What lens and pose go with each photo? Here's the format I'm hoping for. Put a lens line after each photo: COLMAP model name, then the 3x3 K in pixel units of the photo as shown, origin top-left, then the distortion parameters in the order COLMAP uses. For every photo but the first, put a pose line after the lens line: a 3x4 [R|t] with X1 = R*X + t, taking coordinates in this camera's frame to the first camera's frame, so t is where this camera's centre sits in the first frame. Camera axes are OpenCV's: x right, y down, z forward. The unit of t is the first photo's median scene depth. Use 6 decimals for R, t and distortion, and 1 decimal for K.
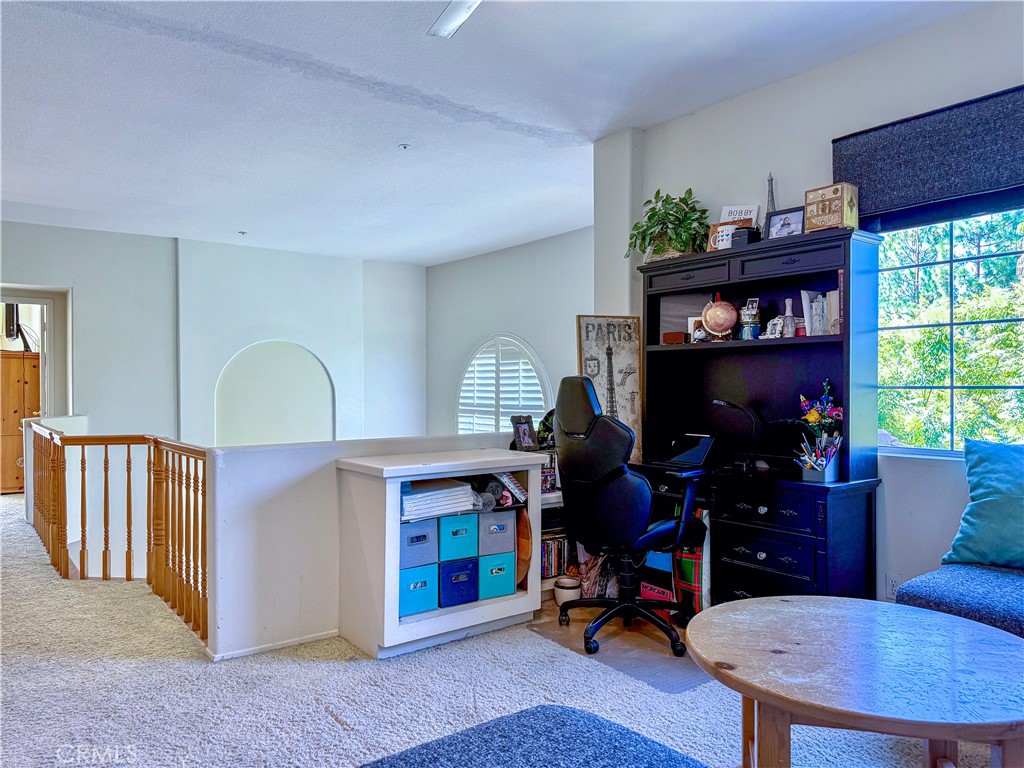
lens RADIAL K [[717.8, 0, 505.4], [0, 717.8, 402.4], [0, 0, 1]] dist [0.051095, -0.057710]
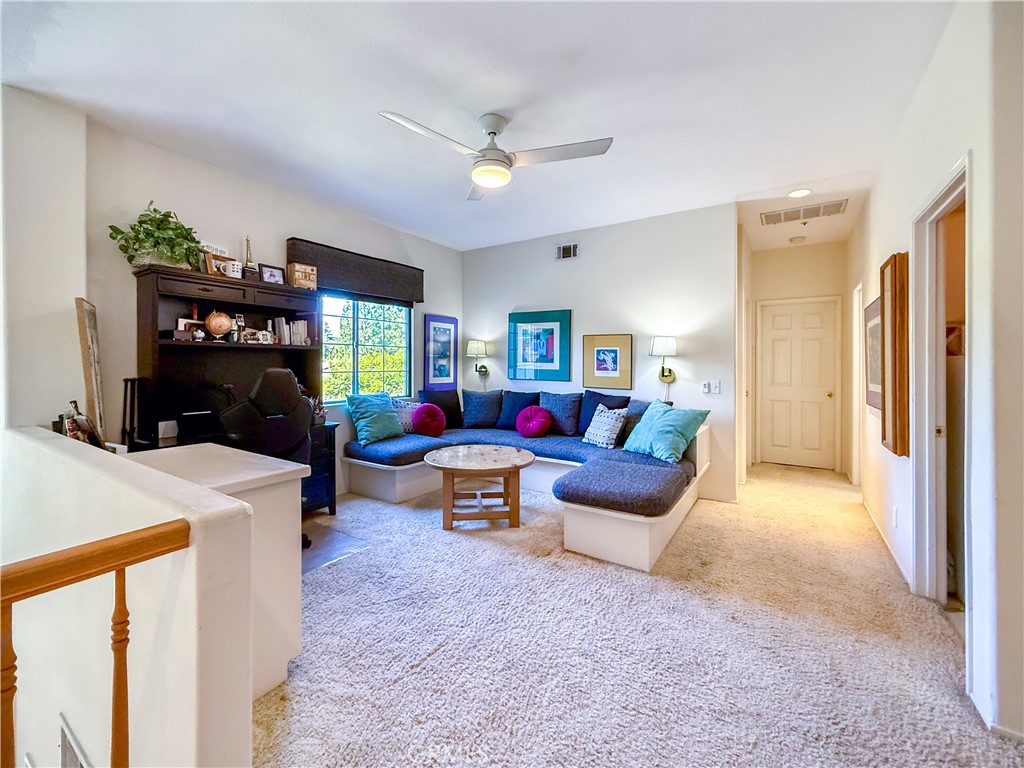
lens RADIAL K [[420.8, 0, 499.0], [0, 420.8, 368.3], [0, 0, 1]] dist [-0.000285, 0.001367]
pose [[-0.318847, -0.009186, 0.947762, -0.669723], [0.020803, 0.999644, 0.016687, -0.038444], [-0.947578, 0.025037, -0.318542, 0.801864]]
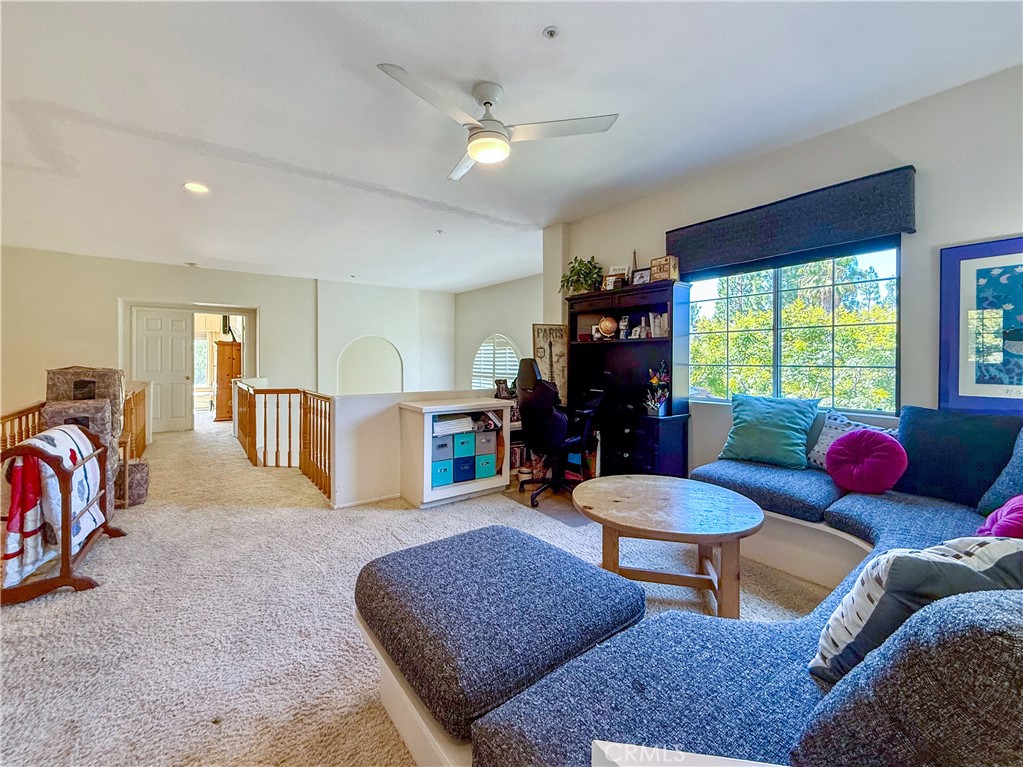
lens RADIAL K [[420.4, 0, 500.9], [0, 420.4, 369.0], [0, 0, 1]] dist [-0.000285, 0.001367]
pose [[0.999889, 0.003702, -0.014425, 0.042207], [-0.003733, 0.999991, -0.002160, -0.006185], [0.014417, 0.002214, 0.999894, -0.079678]]
